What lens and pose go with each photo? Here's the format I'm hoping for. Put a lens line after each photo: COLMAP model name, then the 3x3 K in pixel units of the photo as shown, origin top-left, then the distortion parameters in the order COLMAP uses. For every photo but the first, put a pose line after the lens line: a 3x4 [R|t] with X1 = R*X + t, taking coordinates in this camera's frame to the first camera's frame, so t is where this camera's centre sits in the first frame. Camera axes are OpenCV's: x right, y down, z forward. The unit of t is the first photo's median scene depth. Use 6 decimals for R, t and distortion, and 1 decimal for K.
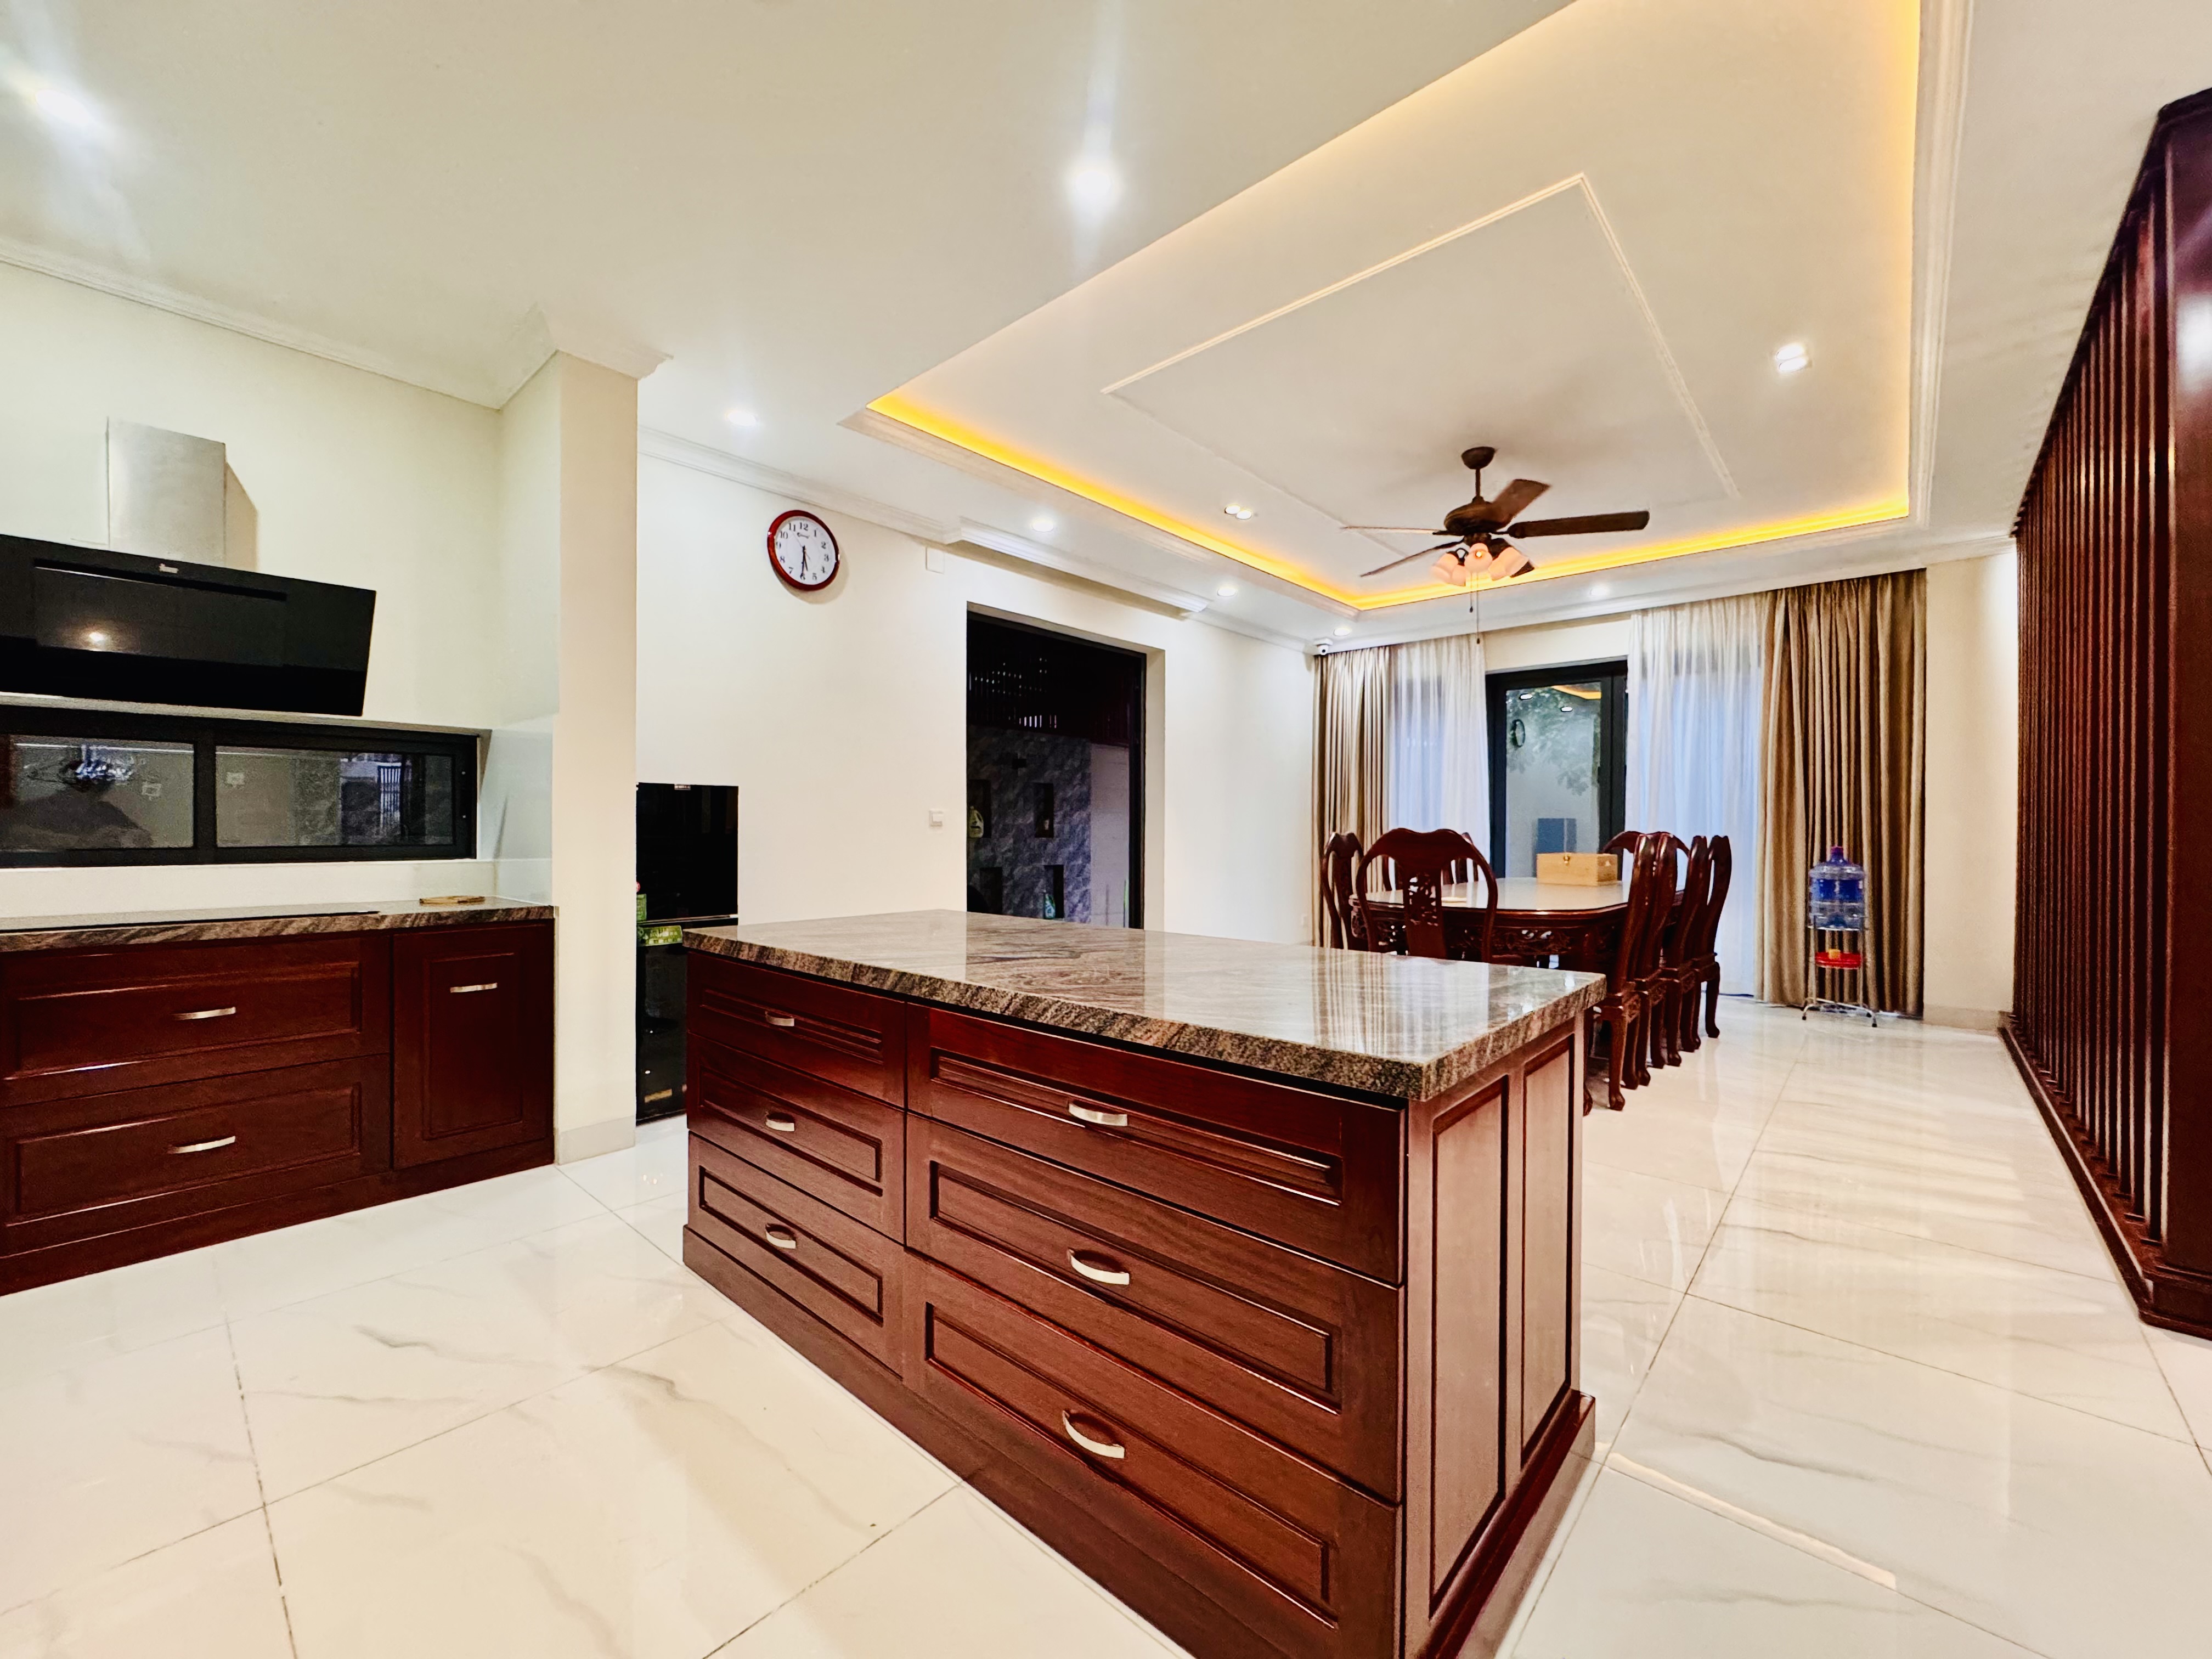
lens RADIAL K [[890.4, 0, 1106.0], [0, 890.4, 829.5], [0, 0, 1]] dist [-0.000293, 0.000086]
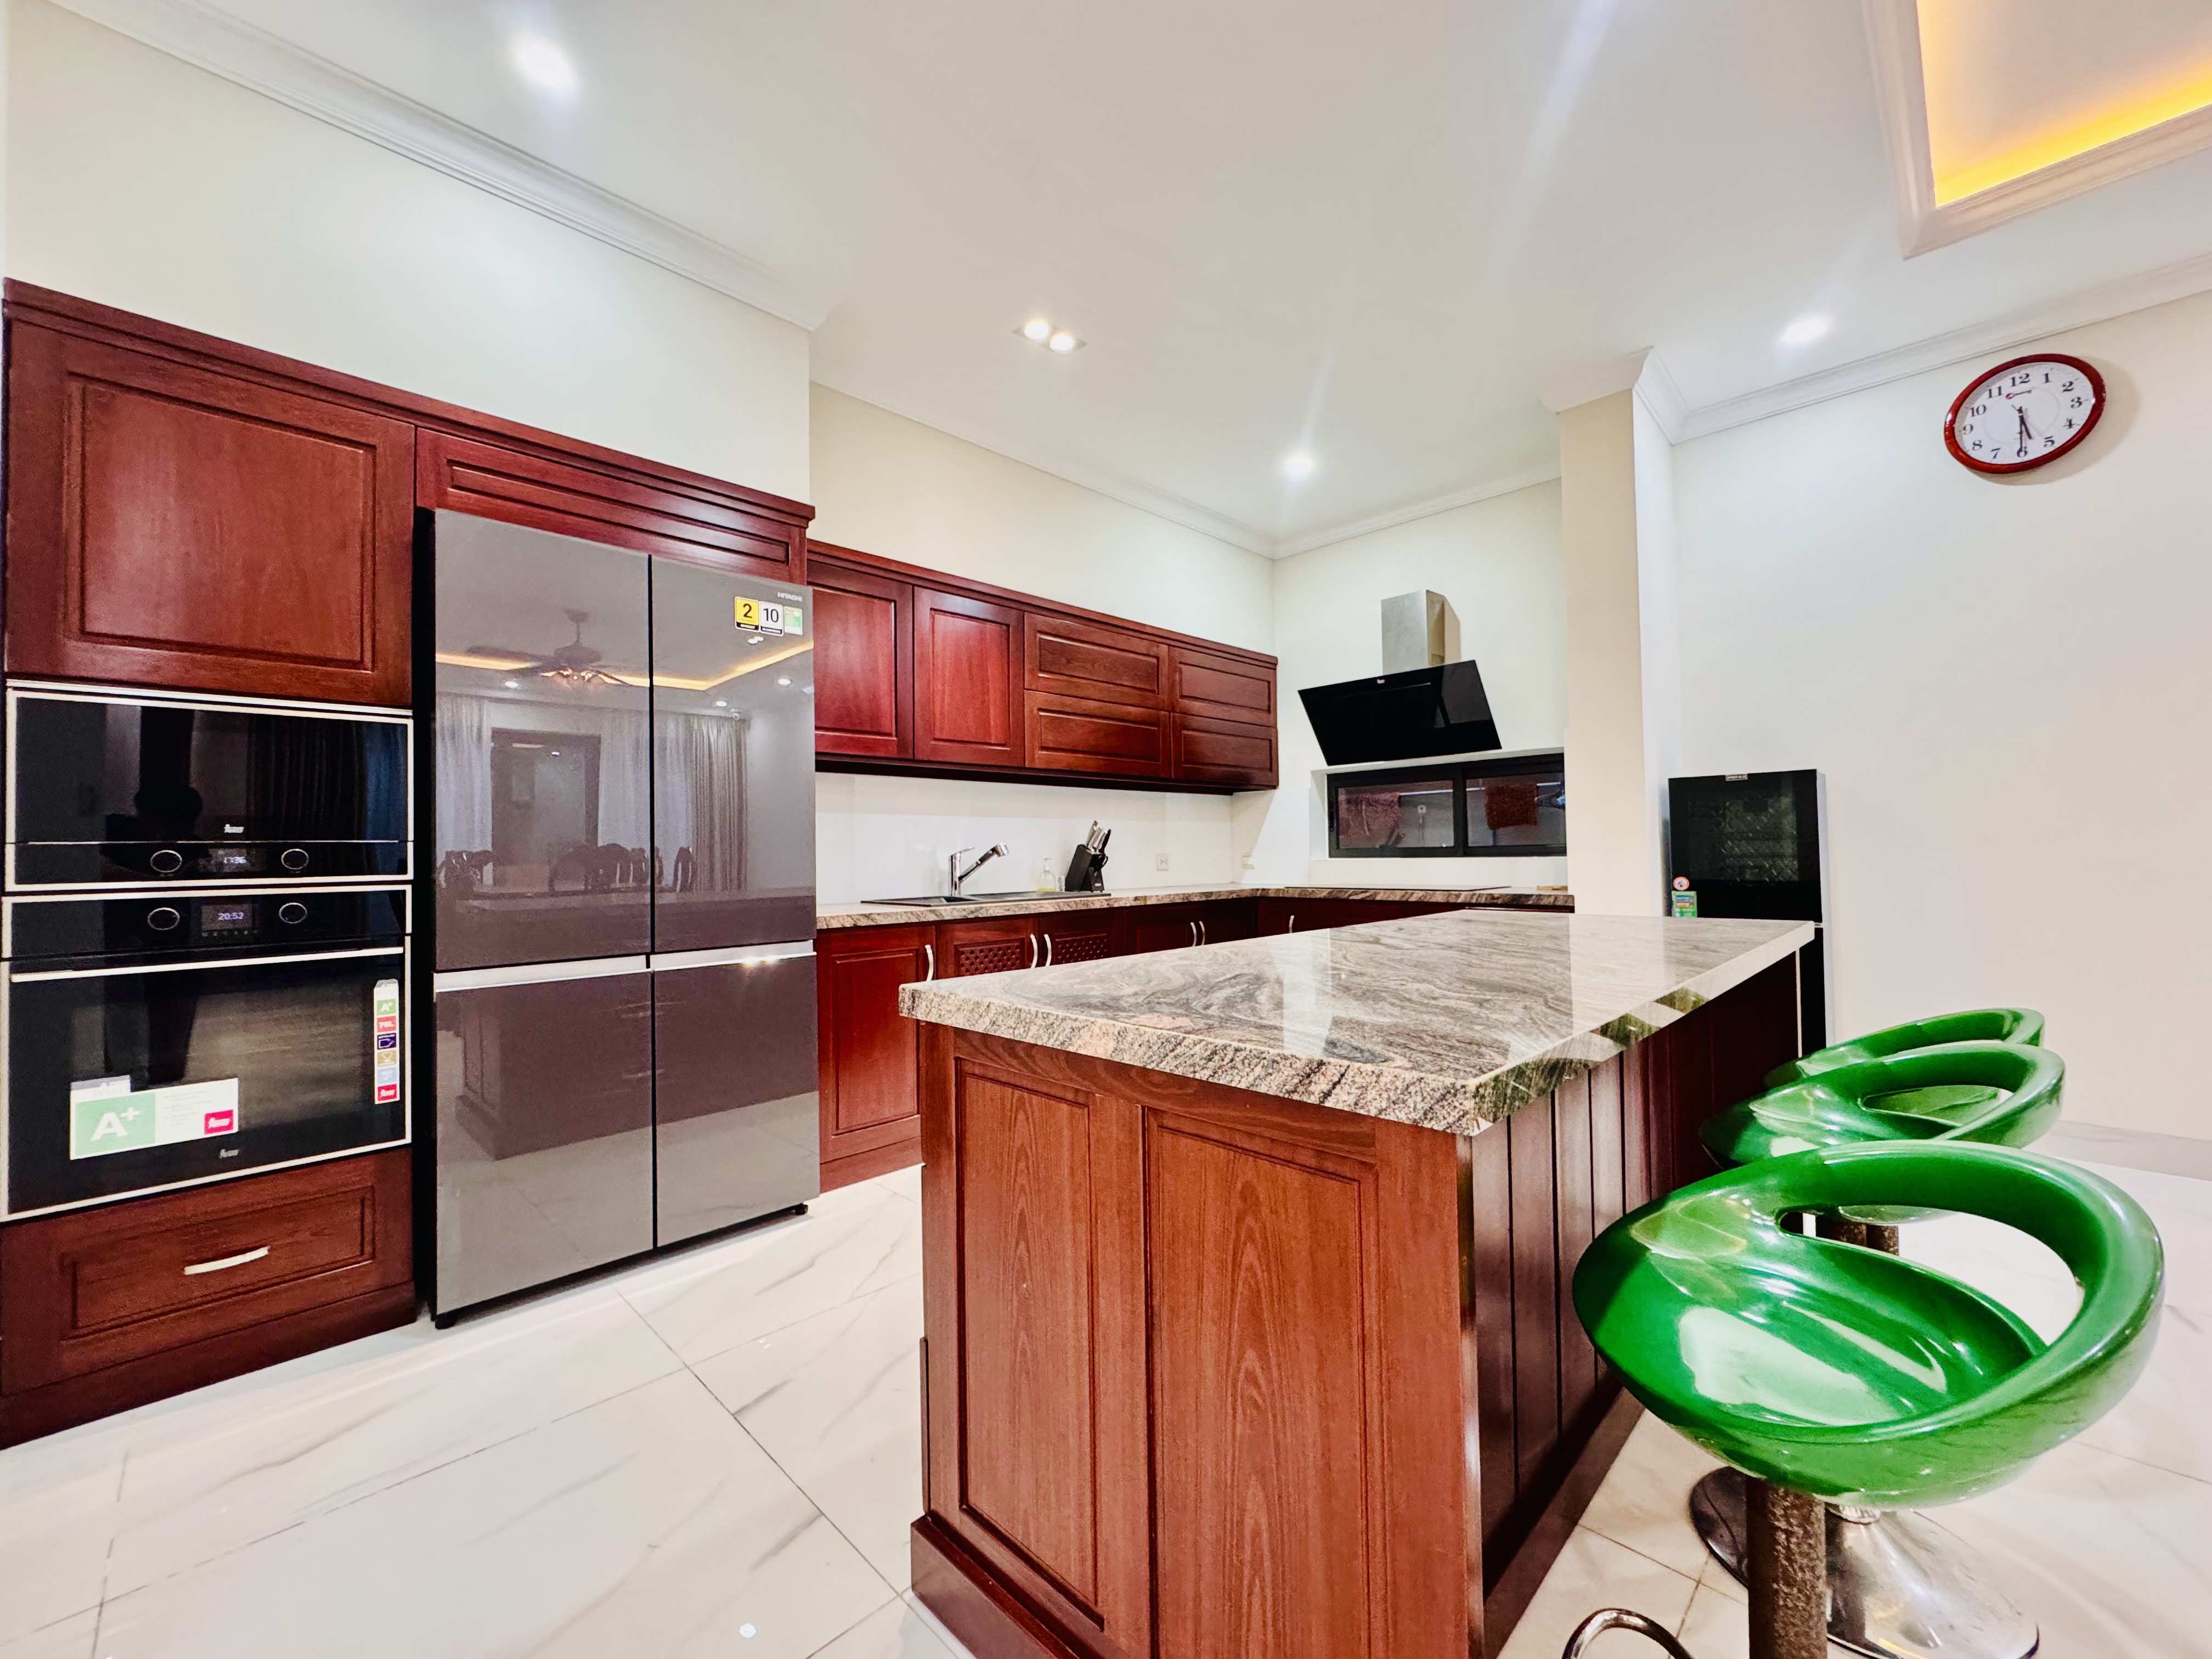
lens RADIAL K [[890.4, 0, 1106.0], [0, 890.4, 829.5], [0, 0, 1]] dist [-0.000293, 0.000086]
pose [[-0.049561, -0.029882, -0.998324, 0.453889], [0.017449, 0.999374, -0.030780, 0.022256], [0.998619, -0.018945, -0.049008, 0.379423]]
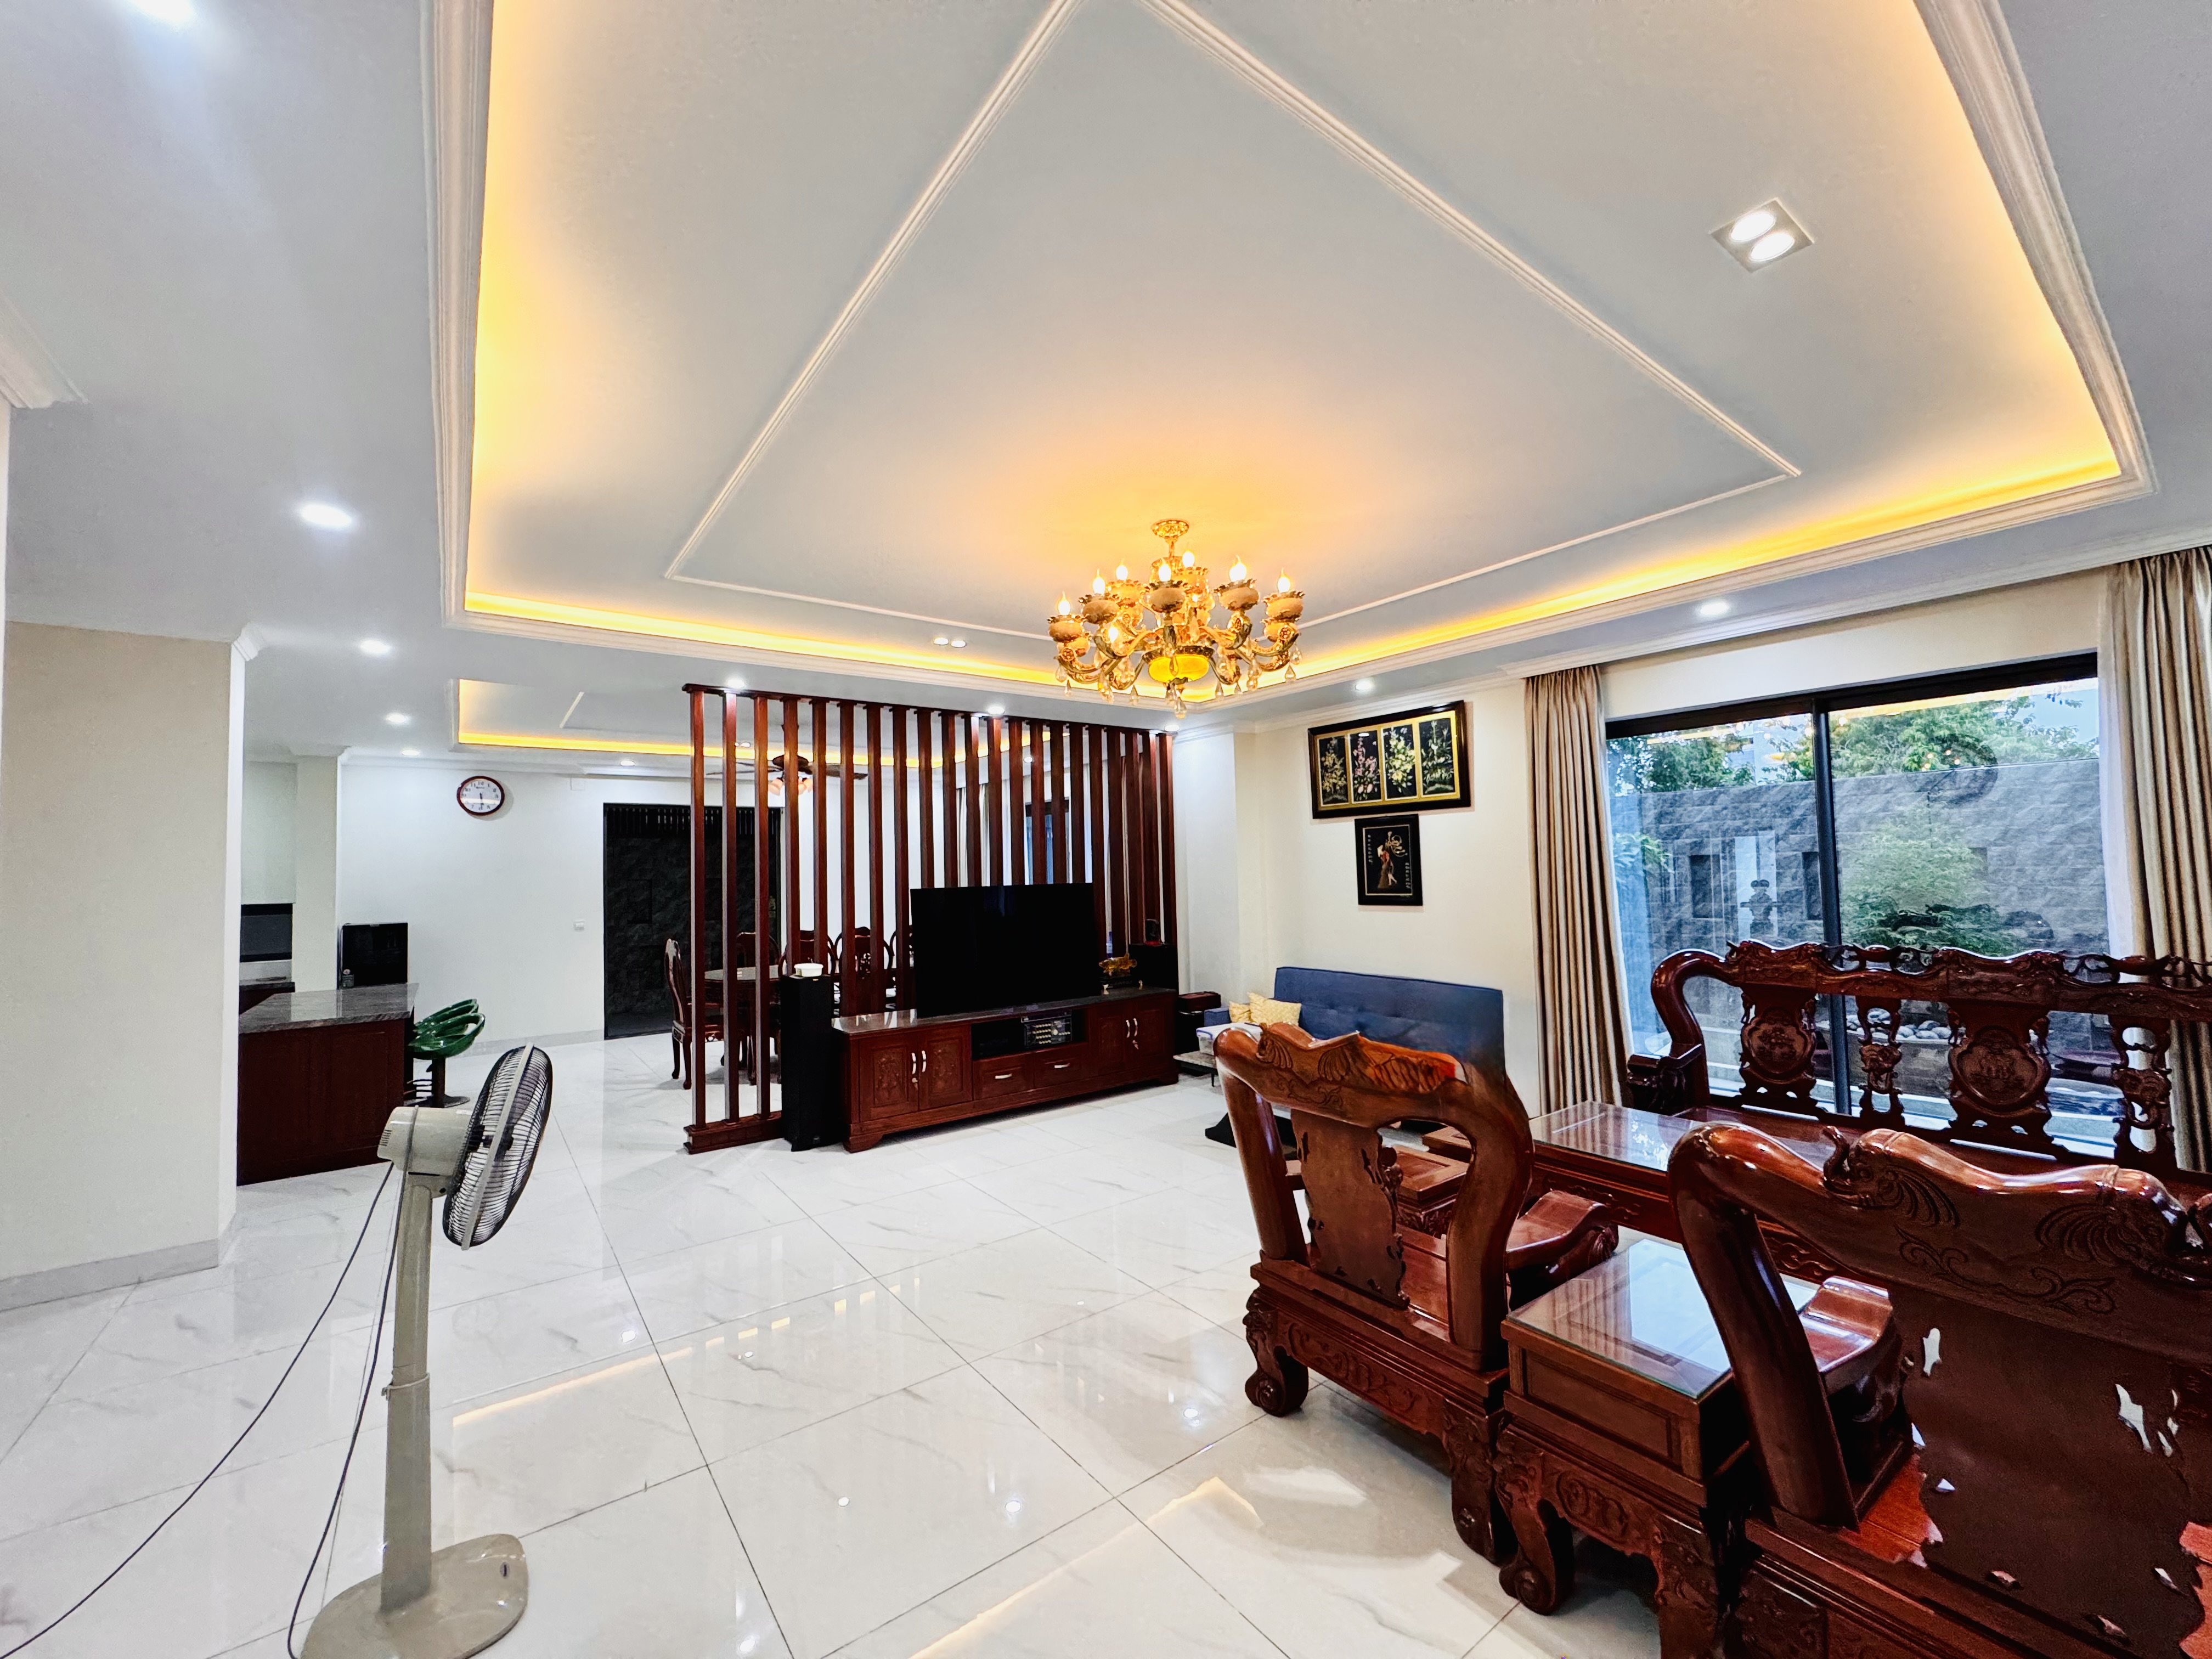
lens RADIAL K [[890.4, 0, 1106.0], [0, 890.4, 829.5], [0, 0, 1]] dist [-0.000293, 0.000086]
pose [[0.981083, -0.032784, -0.190793, 1.670588], [0.024754, 0.998711, -0.044317, -0.139451], [0.192000, 0.038755, 0.980629, -0.797352]]
